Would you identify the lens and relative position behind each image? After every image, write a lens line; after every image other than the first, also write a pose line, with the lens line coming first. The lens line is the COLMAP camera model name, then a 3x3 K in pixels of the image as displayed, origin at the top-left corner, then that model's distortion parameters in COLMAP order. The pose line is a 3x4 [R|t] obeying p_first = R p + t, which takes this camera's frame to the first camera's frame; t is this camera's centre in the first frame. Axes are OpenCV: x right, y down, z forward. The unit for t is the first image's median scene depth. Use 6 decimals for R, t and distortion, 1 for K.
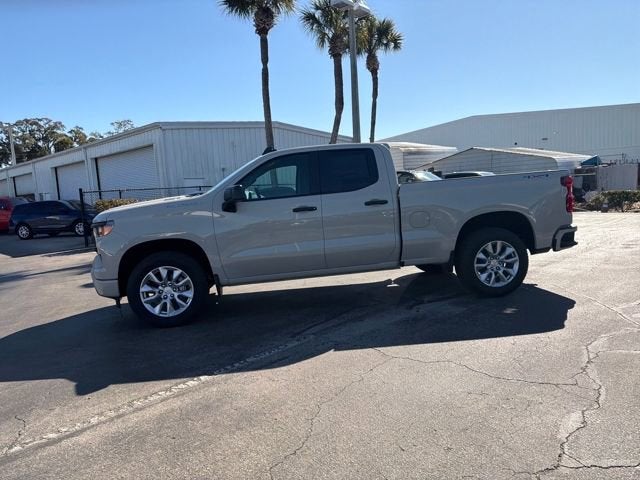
lens RADIAL K [[452.5, 0, 314.2], [0, 452.5, 236.7], [0, 0, 1]] dist [0.065479, -0.083995]
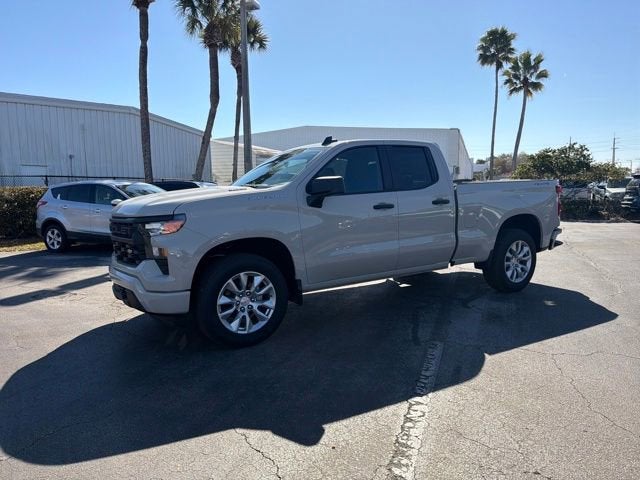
lens RADIAL K [[452.5, 0, 314.9], [0, 452.5, 235.1], [0, 0, 1]] dist [0.065479, -0.083995]
pose [[0.913669, 0.005153, 0.406427, -0.499413], [-0.001684, 0.999959, -0.008893, 0.006229], [-0.406456, 0.007440, 0.913640, 0.193815]]
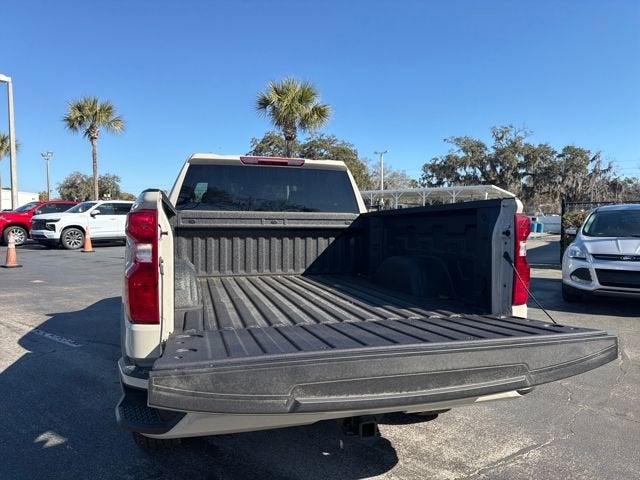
lens RADIAL K [[452.5, 0, 317.7], [0, 452.5, 245.3], [0, 0, 1]] dist [0.065479, -0.083995]
pose [[0.137051, 0.115040, -0.983861, 0.924806], [-0.105831, 0.989249, 0.100927, -0.158743], [0.984894, 0.090290, 0.147753, 1.117486]]
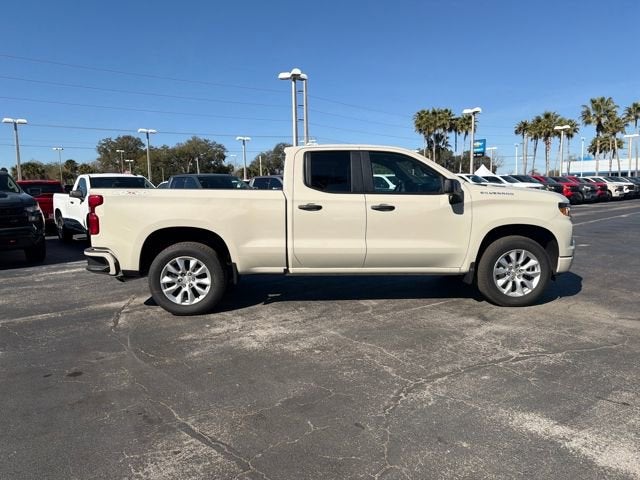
lens RADIAL K [[452.5, 0, 315.0], [0, 452.5, 242.3], [0, 0, 1]] dist [0.065479, -0.083995]
pose [[-0.993093, 0.064629, 0.097922, -0.015188], [0.083696, 0.975129, 0.205229, -0.225222], [-0.082223, 0.212007, -0.973803, 2.269252]]
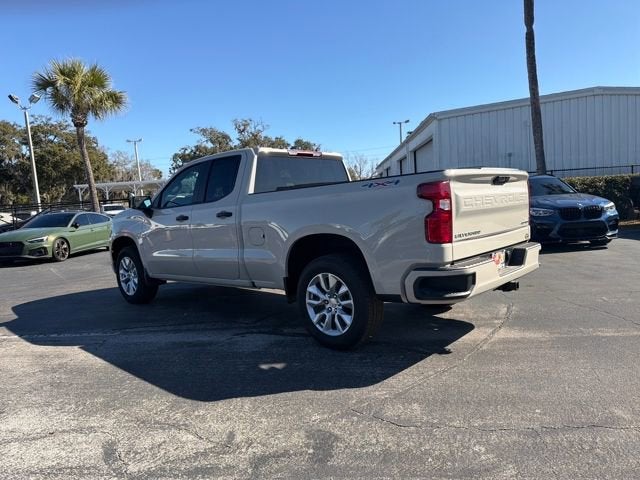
lens RADIAL K [[452.5, 0, 314.7], [0, 452.5, 241.8], [0, 0, 1]] dist [0.065479, -0.083995]
pose [[0.641137, 0.086939, -0.762486, 0.938641], [-0.050790, 0.996191, 0.070879, -0.091606], [0.765744, -0.006716, 0.643111, 0.519454]]
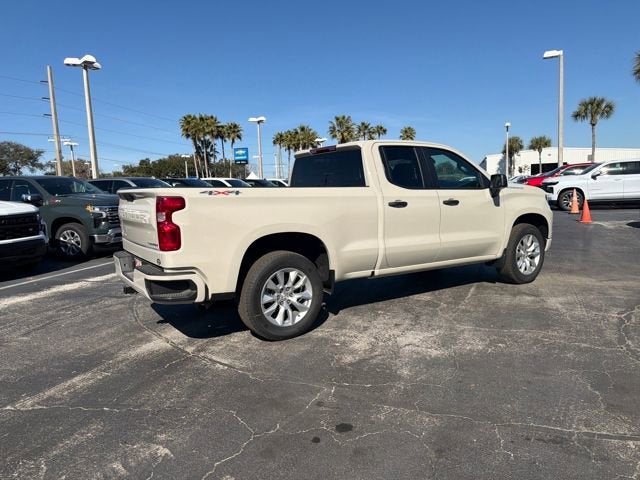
lens RADIAL K [[452.5, 0, 315.8], [0, 452.5, 244.4], [0, 0, 1]] dist [0.065479, -0.083995]
pose [[-0.898584, 0.140695, -0.415634, 0.624986], [0.045299, 0.971886, 0.231055, -0.242195], [0.436457, 0.188794, -0.879694, 2.075316]]
